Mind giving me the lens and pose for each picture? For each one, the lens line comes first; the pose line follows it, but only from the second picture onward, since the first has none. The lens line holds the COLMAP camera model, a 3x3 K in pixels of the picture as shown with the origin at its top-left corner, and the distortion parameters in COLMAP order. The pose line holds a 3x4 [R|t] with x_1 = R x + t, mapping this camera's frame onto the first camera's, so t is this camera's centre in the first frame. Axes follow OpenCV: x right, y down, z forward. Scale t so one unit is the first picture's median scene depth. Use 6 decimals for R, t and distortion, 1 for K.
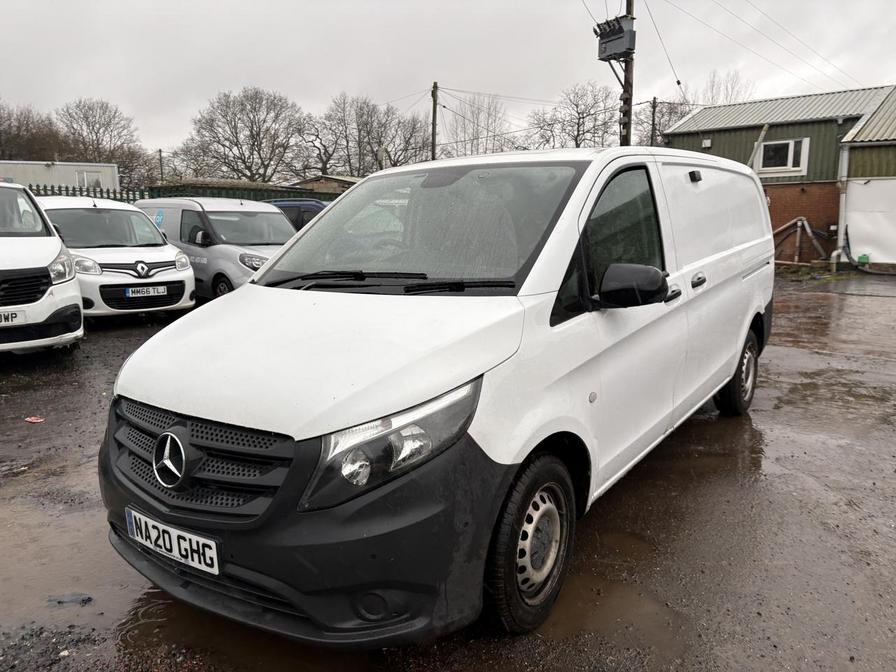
lens RADIAL K [[672.4, 0, 467.5], [0, 672.4, 314.2], [0, 0, 1]] dist [0.018102, -0.009724]
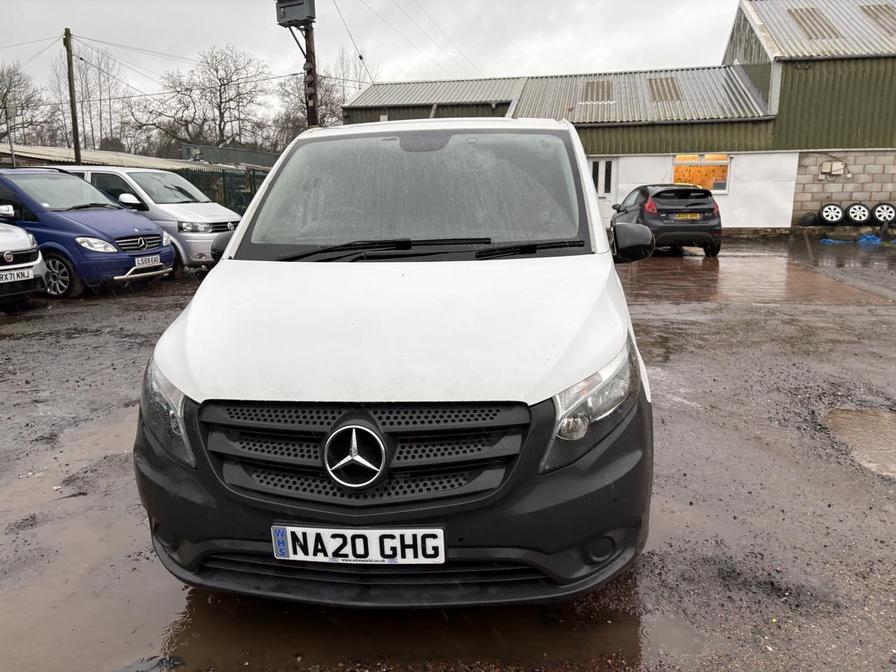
lens RADIAL K [[672.4, 0, 474.5], [0, 672.4, 323.0], [0, 0, 1]] dist [0.018102, -0.009724]
pose [[0.874323, -0.096204, 0.475714, -0.588102], [0.072365, 0.995042, 0.068228, -0.004525], [-0.479919, -0.025228, 0.876950, 0.132615]]
